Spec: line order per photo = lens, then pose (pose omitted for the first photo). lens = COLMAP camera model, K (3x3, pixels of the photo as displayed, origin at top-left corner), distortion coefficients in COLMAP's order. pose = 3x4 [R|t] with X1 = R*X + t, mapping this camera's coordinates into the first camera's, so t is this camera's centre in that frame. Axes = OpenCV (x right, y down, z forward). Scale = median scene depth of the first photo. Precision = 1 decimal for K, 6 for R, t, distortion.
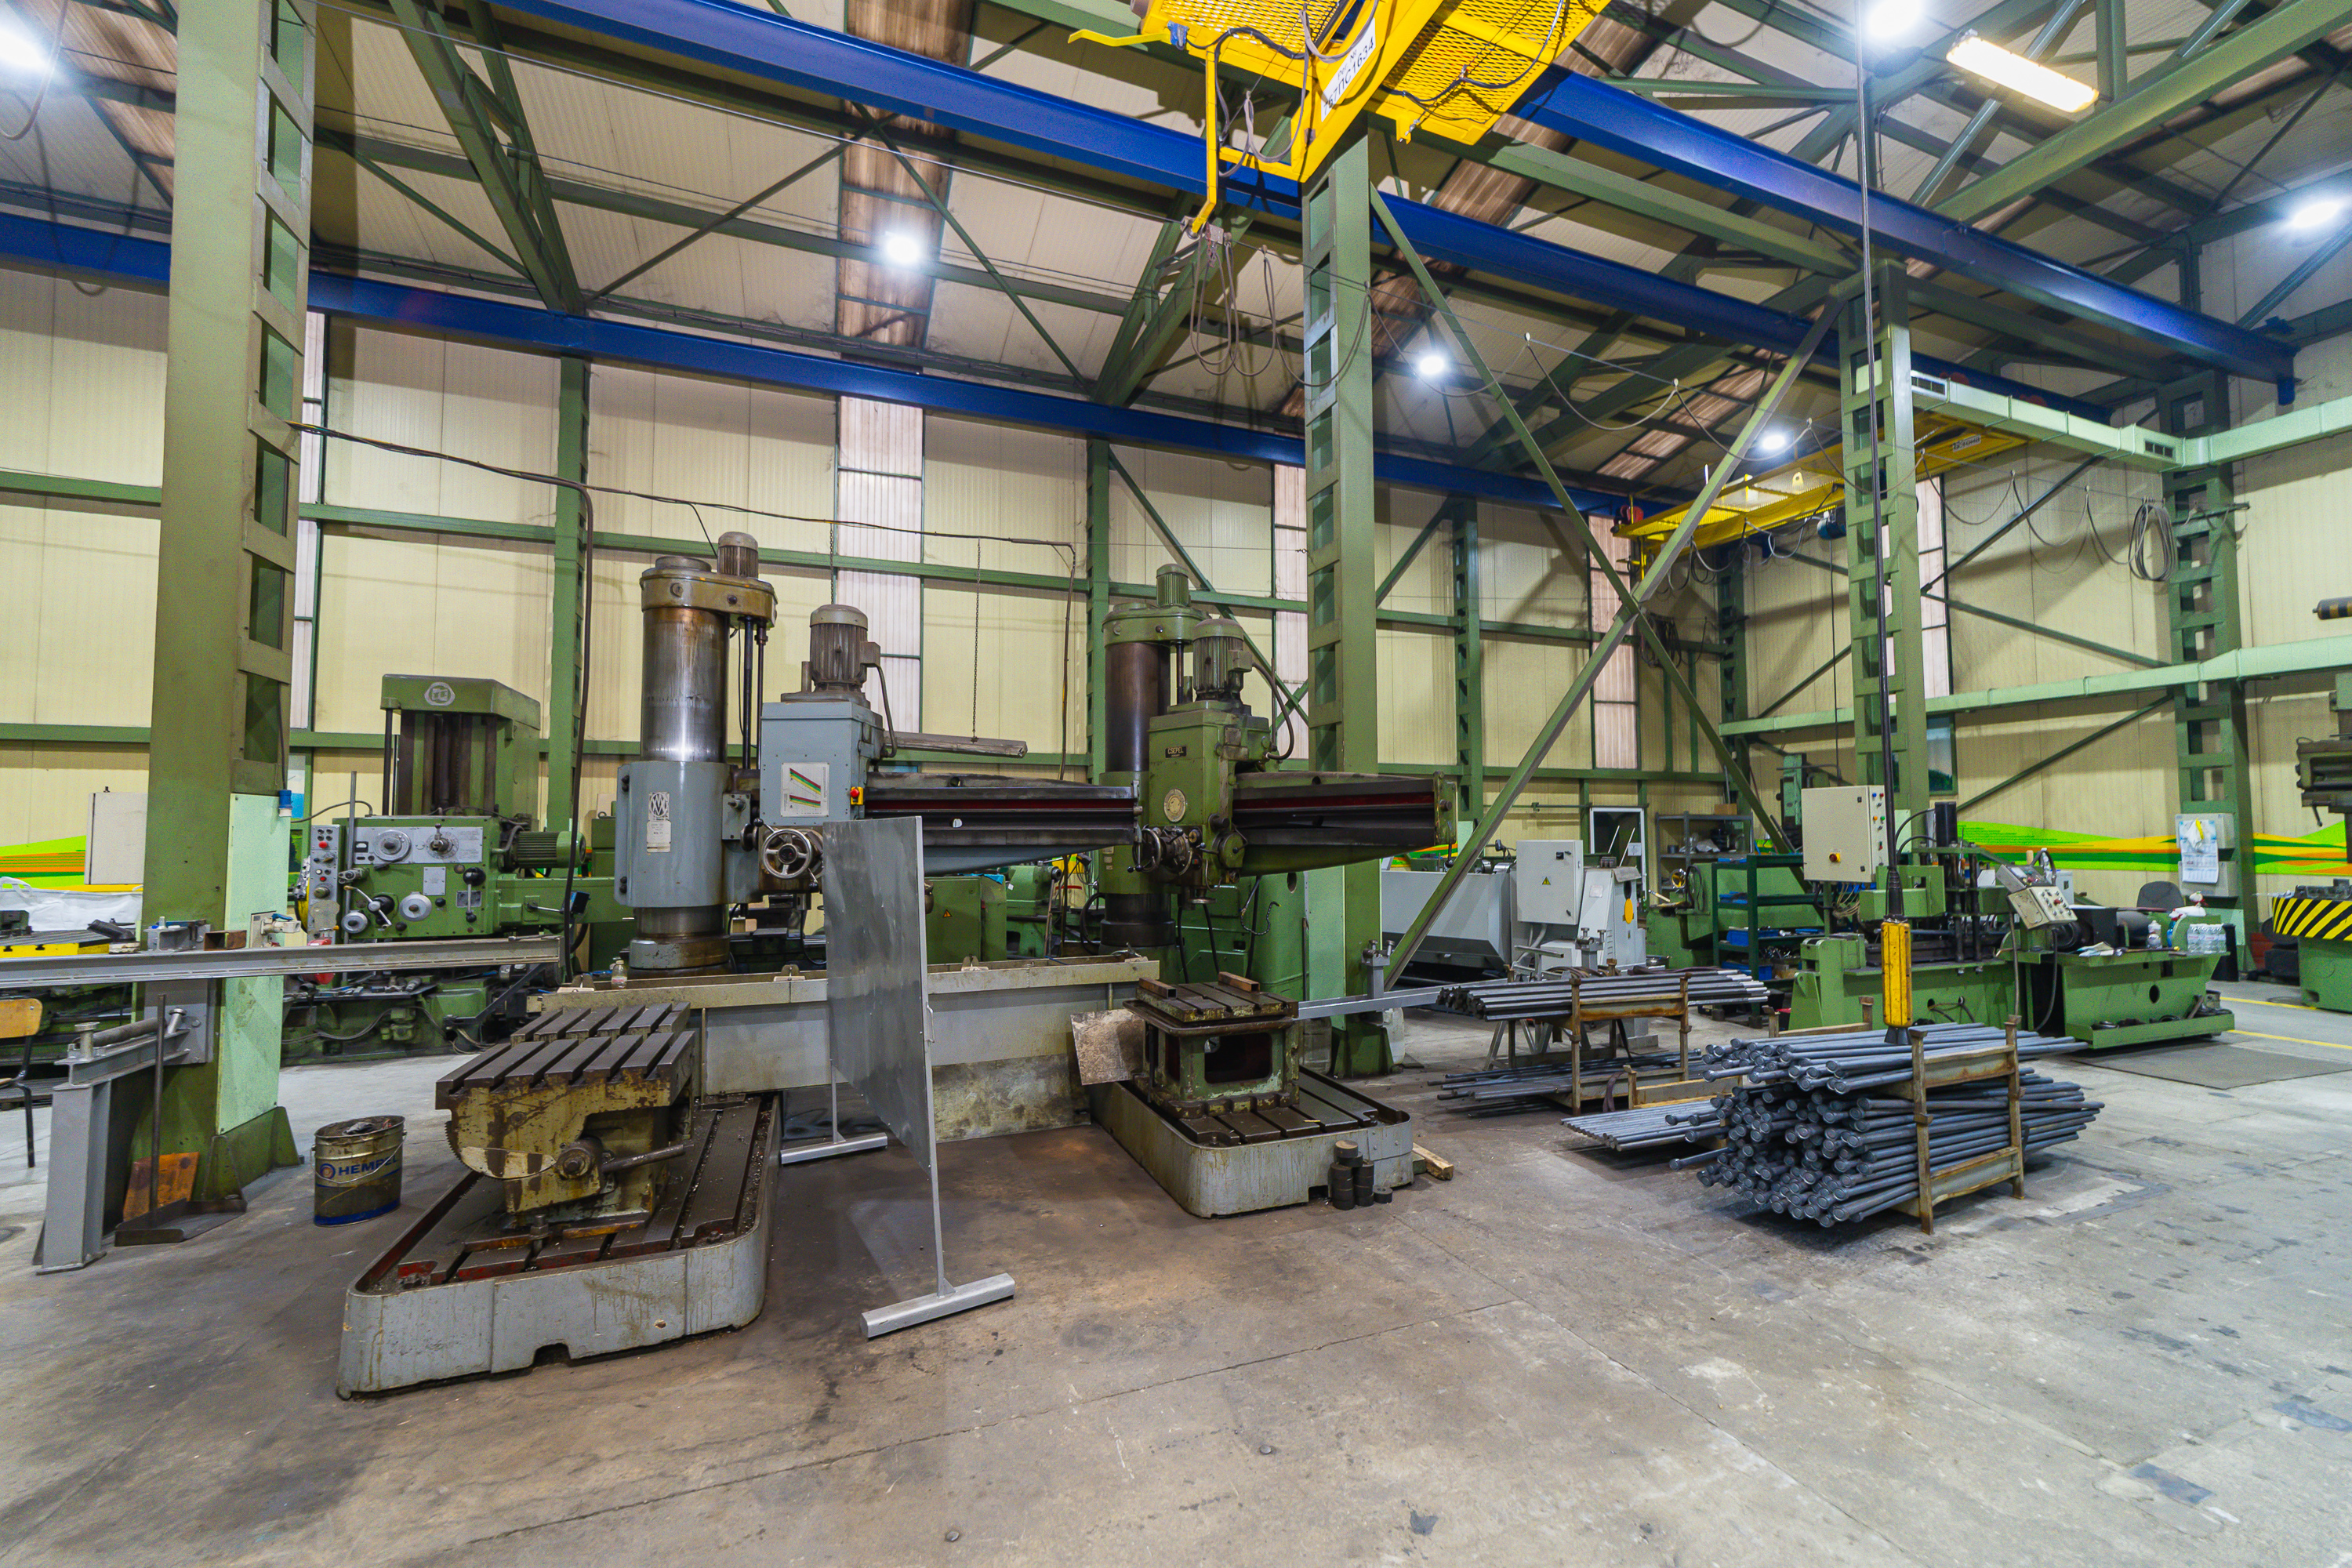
lens RADIAL K [[911.4, 0, 1177.1], [0, 911.4, 791.6], [0, 0, 1]] dist [-0.006092, 0.005683]
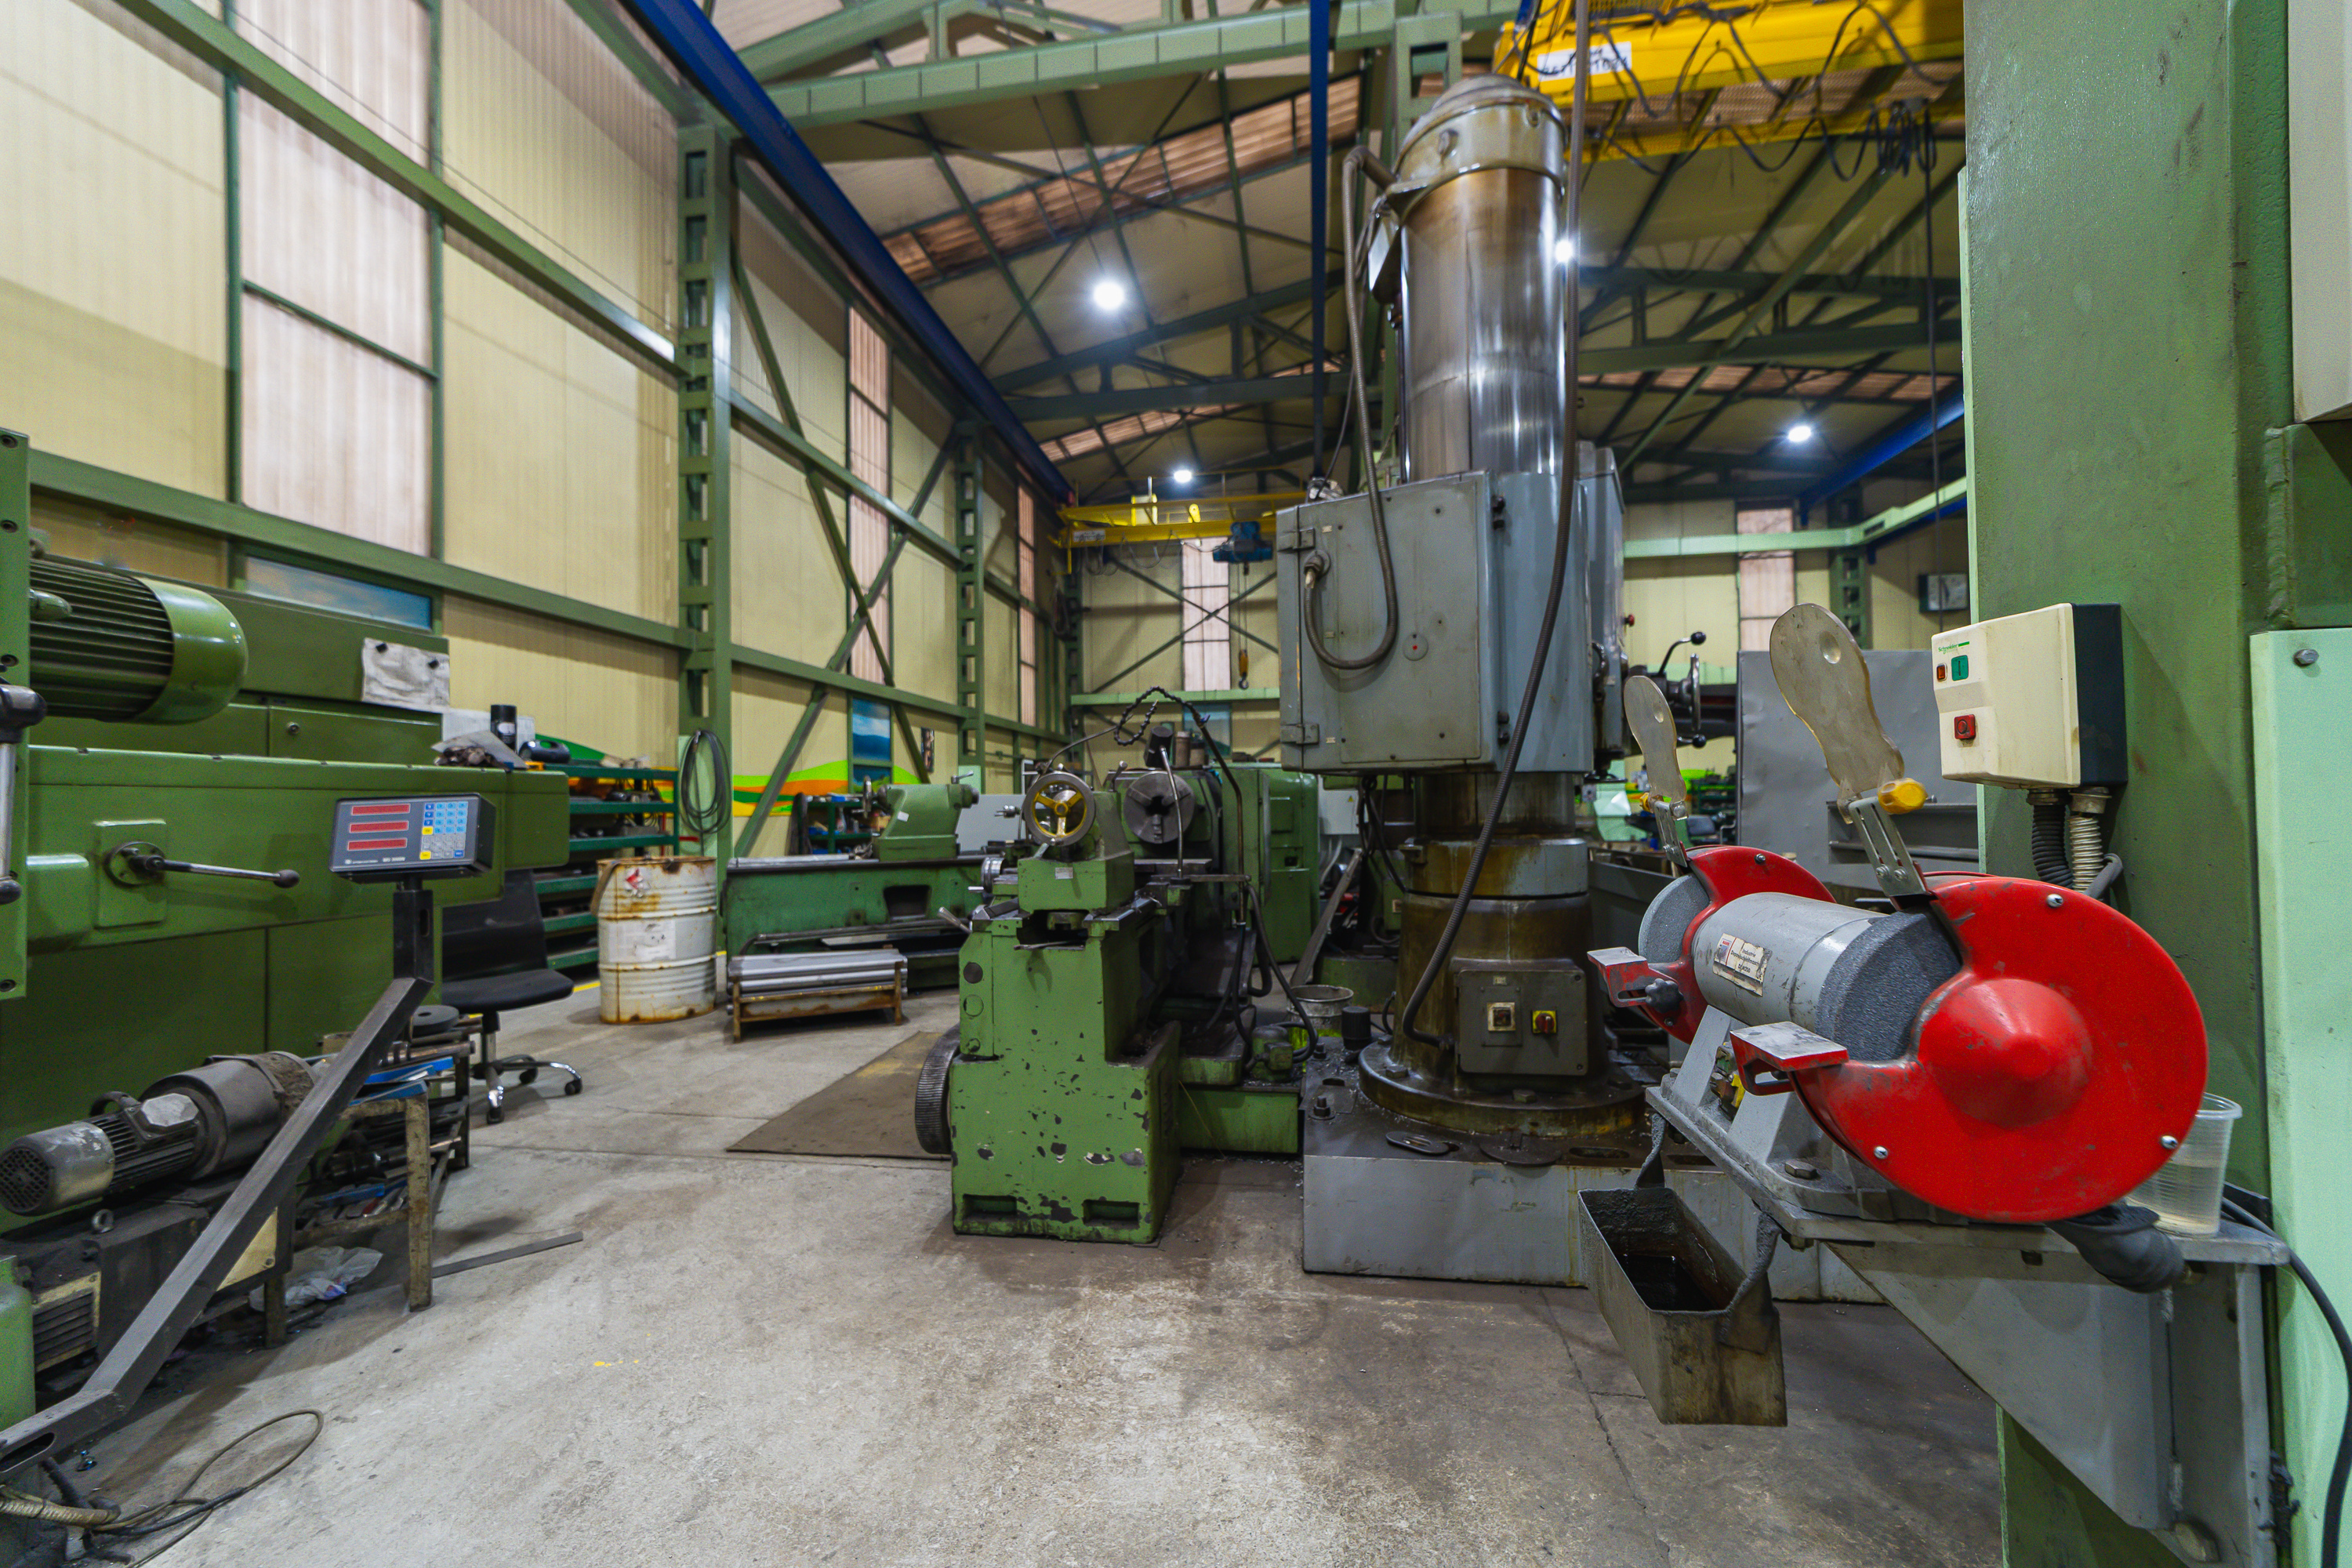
lens RADIAL K [[911.4, 0, 1167.2], [0, 911.4, 794.2], [0, 0, 1]] dist [-0.006092, 0.005683]
pose [[0.504012, 0.010629, 0.863631, -0.590752], [-0.029198, 0.999562, 0.004738, 0.073841], [-0.863203, -0.027604, 0.504101, 0.478205]]
